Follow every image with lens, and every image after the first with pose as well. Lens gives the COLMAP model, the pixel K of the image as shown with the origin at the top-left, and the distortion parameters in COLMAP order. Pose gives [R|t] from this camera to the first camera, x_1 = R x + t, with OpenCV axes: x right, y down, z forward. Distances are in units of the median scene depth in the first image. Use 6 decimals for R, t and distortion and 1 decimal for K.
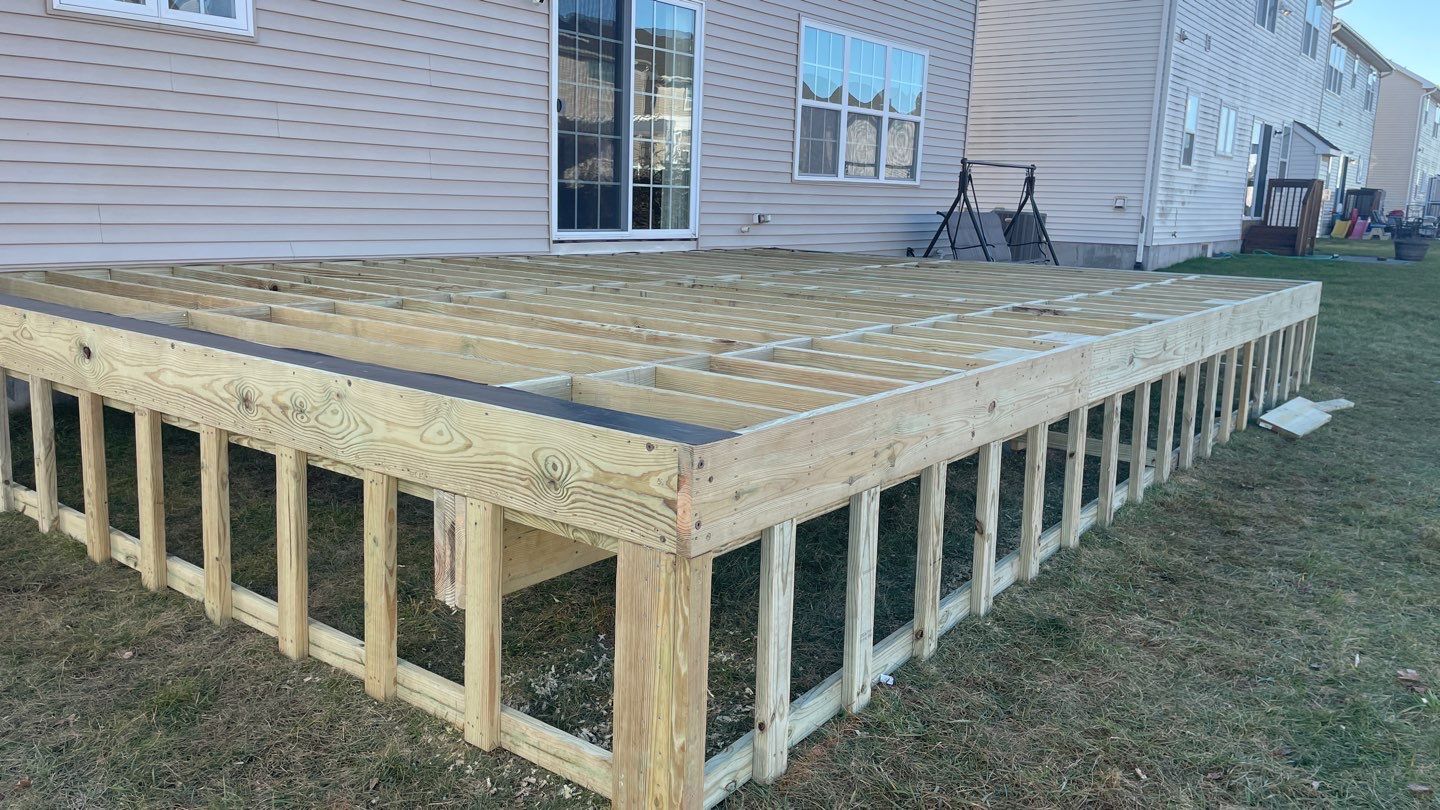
lens RADIAL K [[1094.7, 0, 726.4], [0, 1094.7, 391.6], [0, 0, 1]] dist [0.096356, -0.122983]
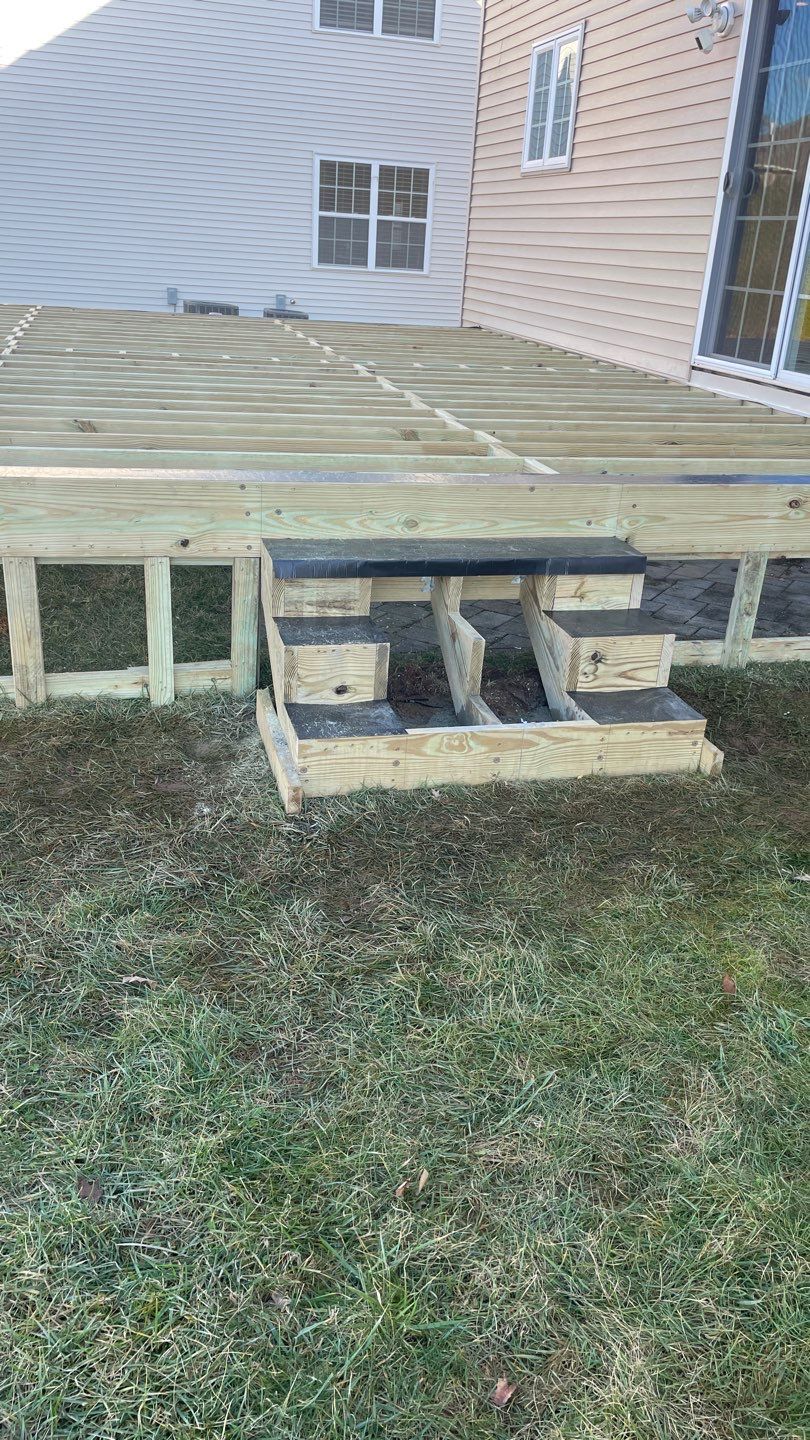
lens RADIAL K [[1094.7, 0, 398.9], [0, 1094.7, 709.1], [0, 0, 1]] dist [0.096356, -0.122983]
pose [[-0.625977, 0.234868, -0.743633, 1.288432], [-0.218187, 0.862740, 0.456152, -0.493762], [0.748697, 0.447791, -0.488810, 2.735215]]
